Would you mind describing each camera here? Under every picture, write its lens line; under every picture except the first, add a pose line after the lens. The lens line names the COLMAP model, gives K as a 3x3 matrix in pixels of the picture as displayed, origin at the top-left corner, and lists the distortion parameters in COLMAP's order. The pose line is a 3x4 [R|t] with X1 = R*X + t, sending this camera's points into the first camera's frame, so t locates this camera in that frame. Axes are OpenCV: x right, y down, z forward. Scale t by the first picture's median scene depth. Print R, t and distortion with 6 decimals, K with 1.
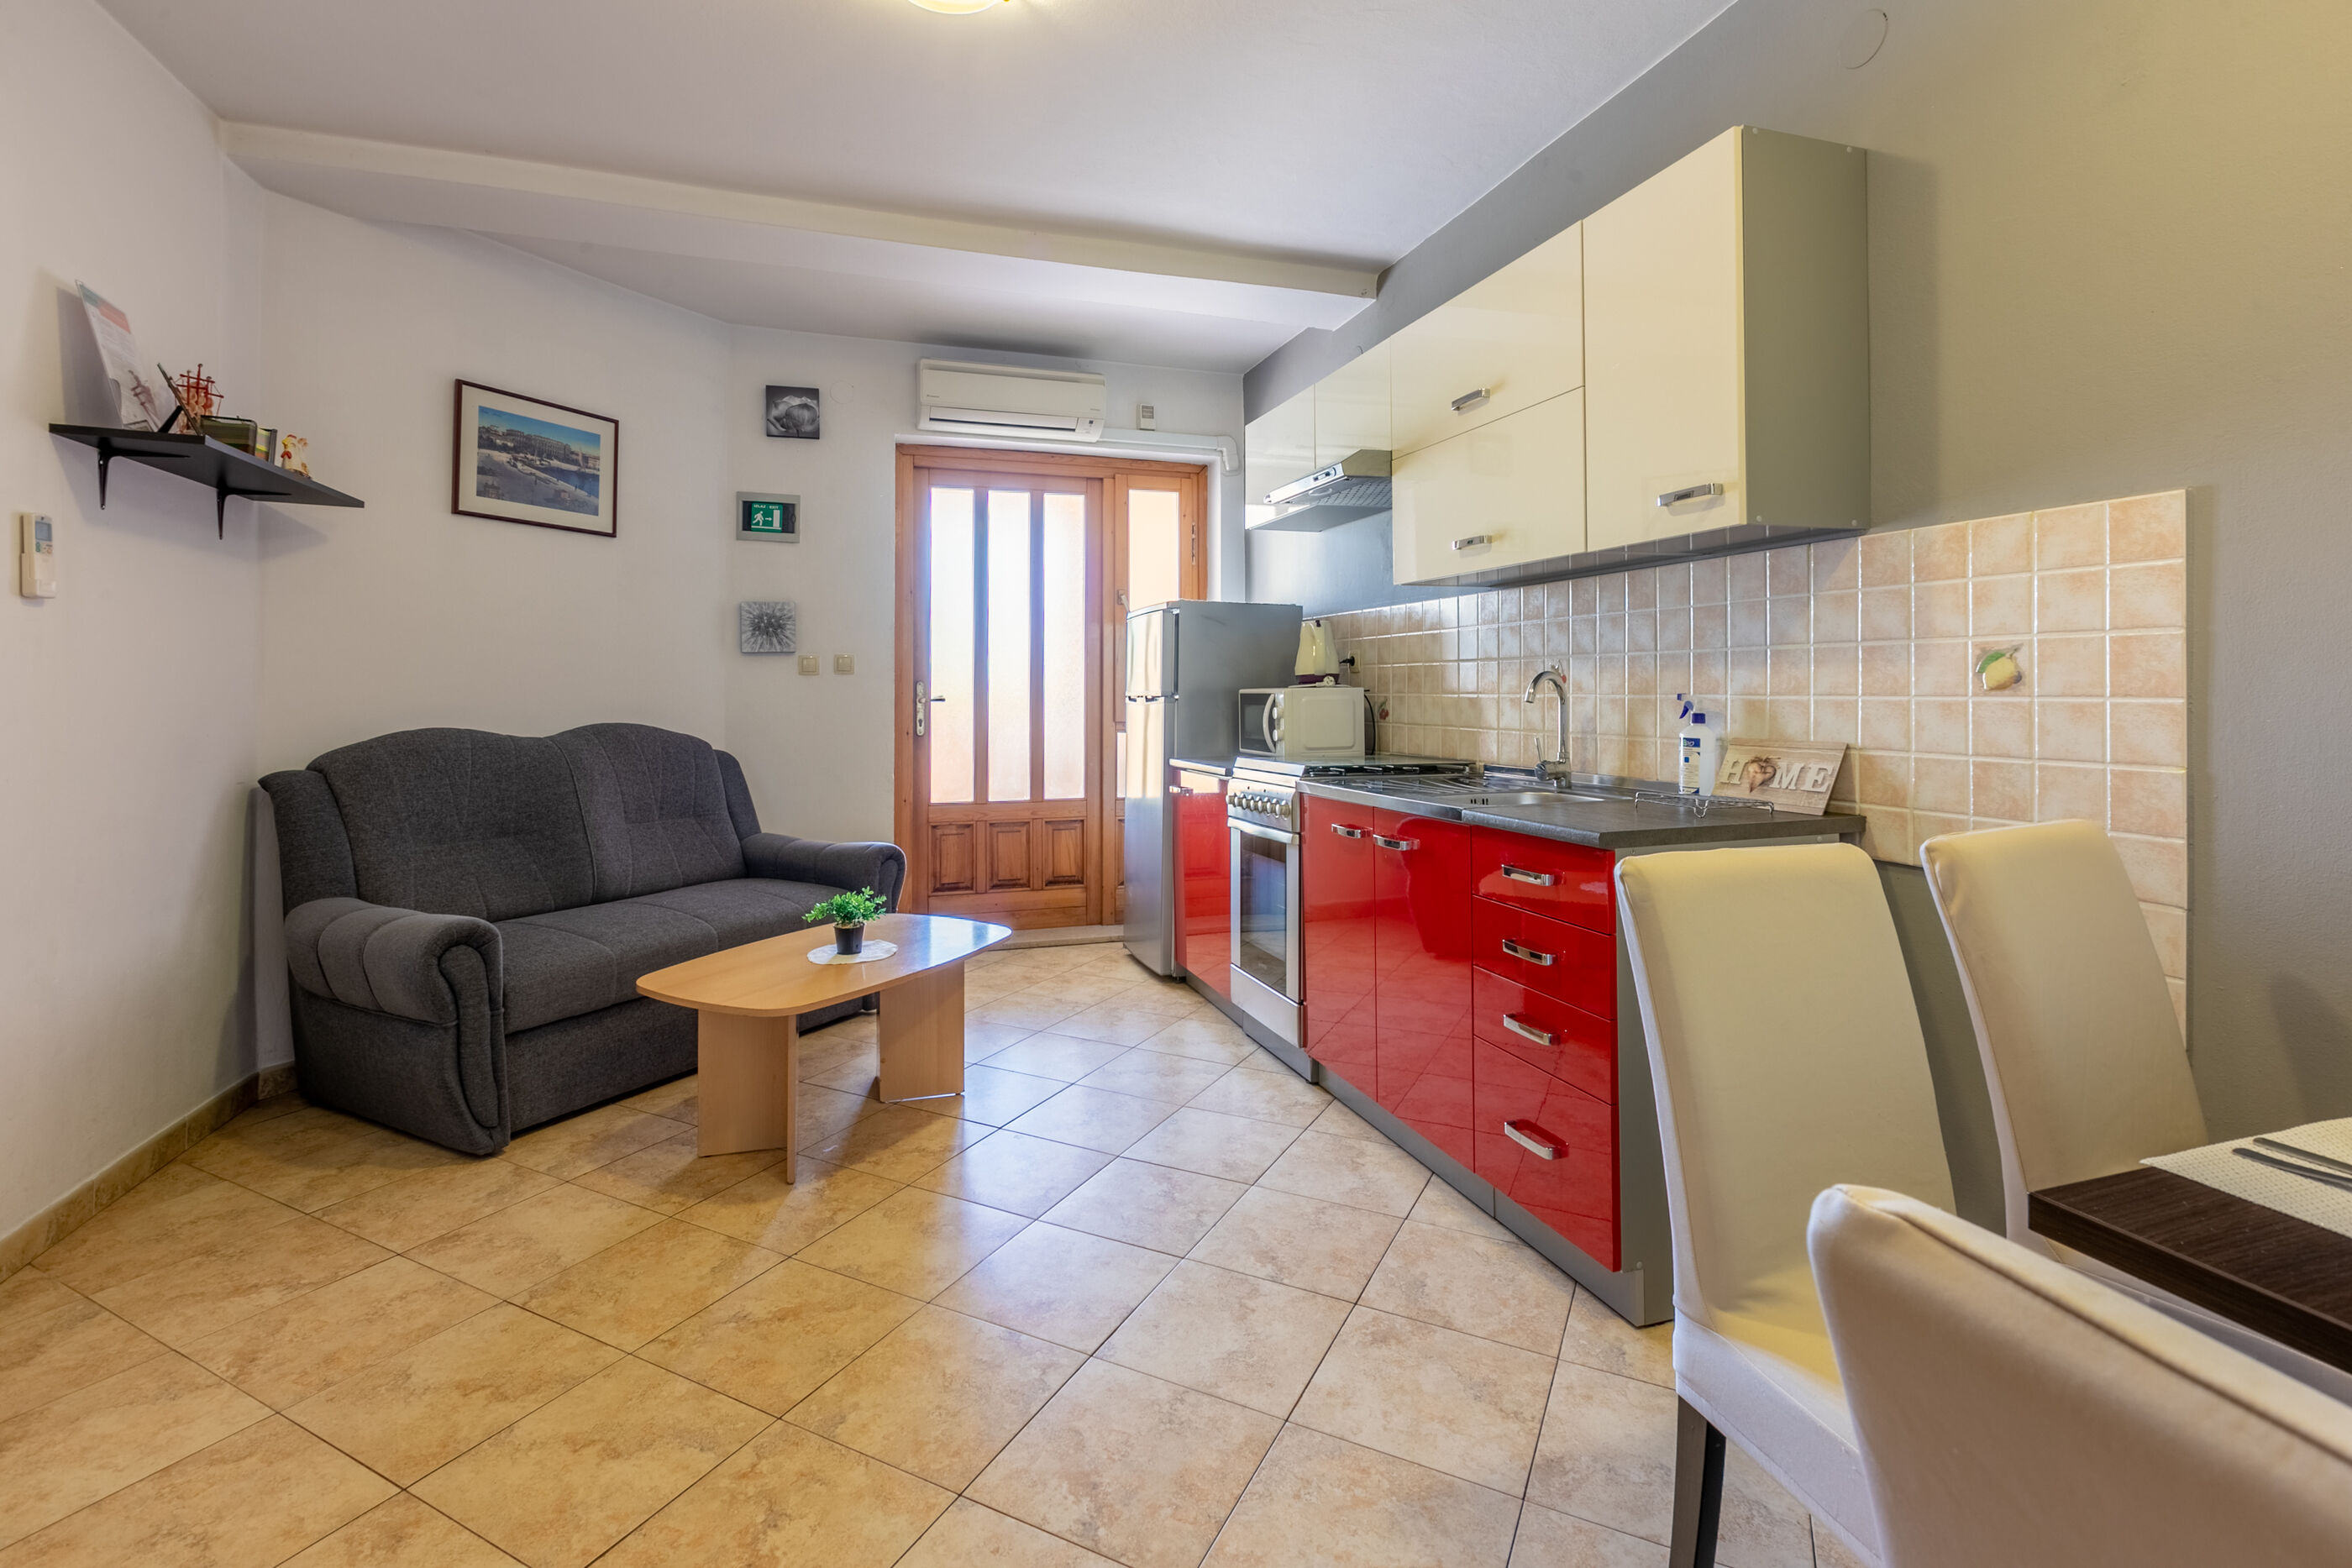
lens RADIAL K [[1069.0, 0, 1155.6], [0, 1069.0, 686.7], [0, 0, 1]] dist [0.003204, -0.001121]
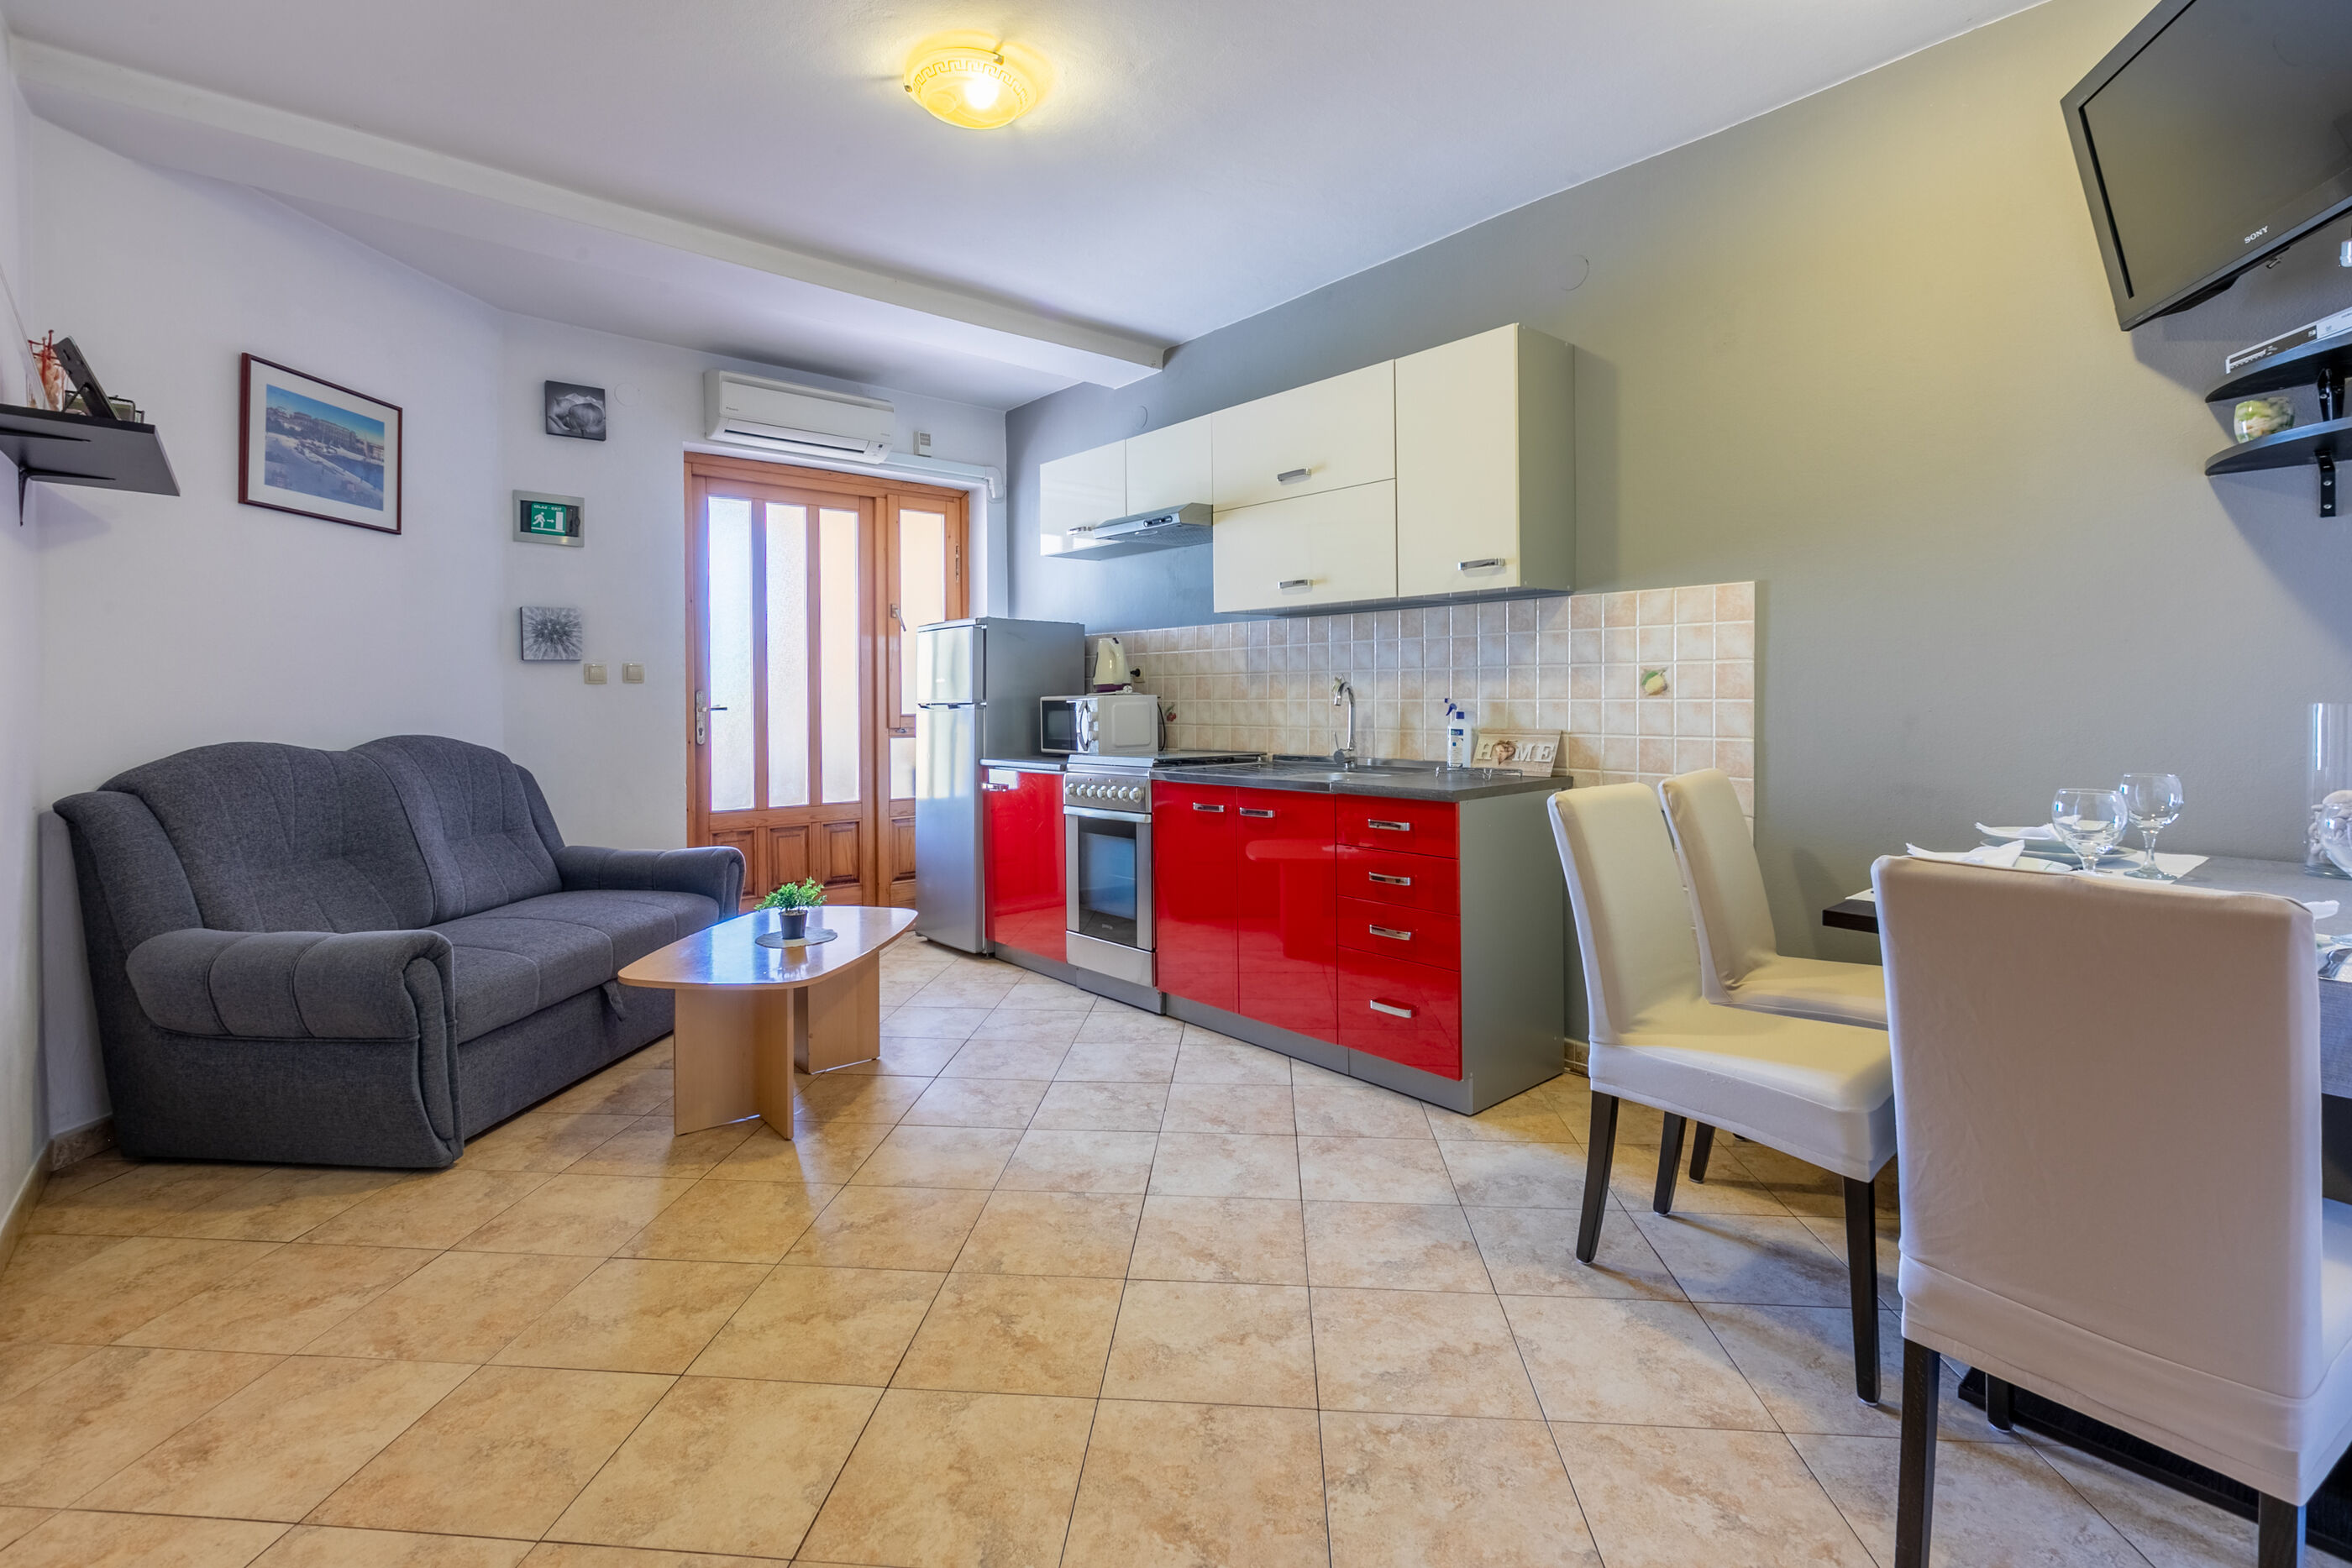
lens RADIAL K [[1069.0, 0, 1155.7], [0, 1069.0, 710.3], [0, 0, 1]] dist [0.003204, -0.001121]
pose [[0.925096, -0.007805, 0.379653, -0.283592], [0.002403, 0.999889, 0.014702, 0.000315], [-0.379725, -0.012688, 0.925012, -0.120491]]
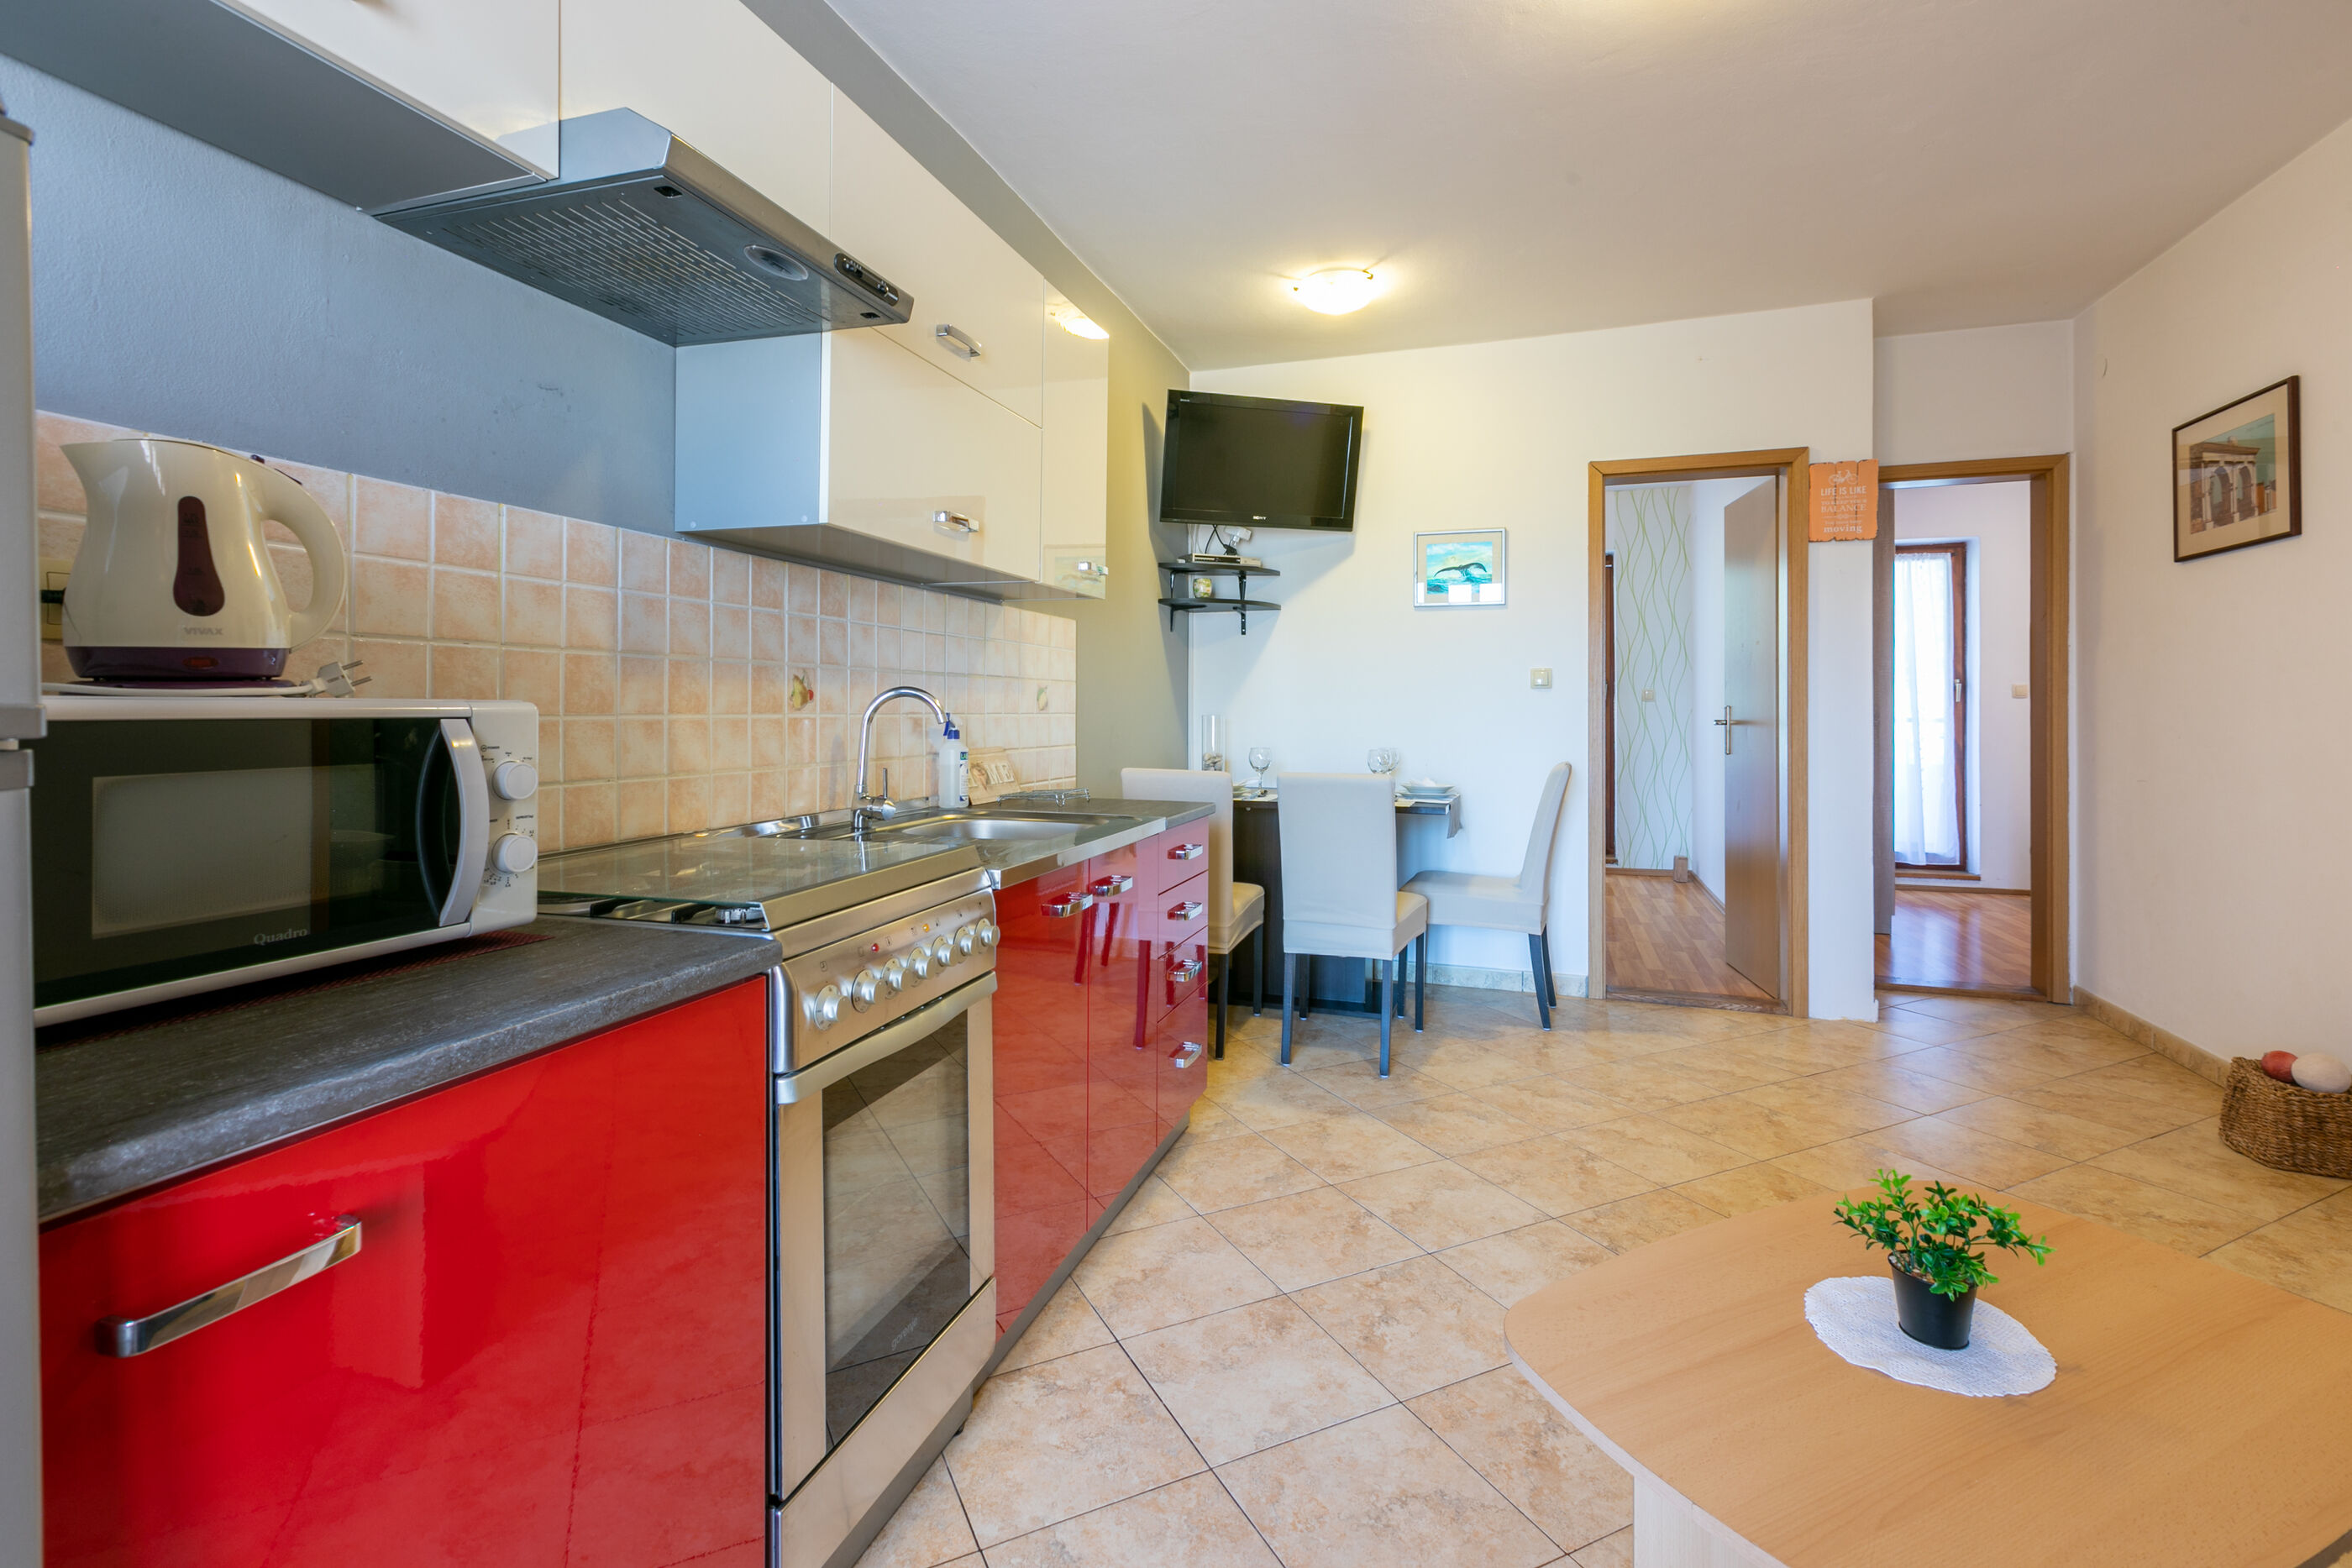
lens RADIAL K [[1069.0, 0, 1168.9], [0, 1069.0, 707.4], [0, 0, 1]] dist [0.003204, -0.001121]
pose [[-0.809223, 0.003064, 0.587494, -0.231010], [-0.001938, 0.999967, -0.007886, 0.006064], [-0.587499, -0.007520, -0.809190, 1.205030]]
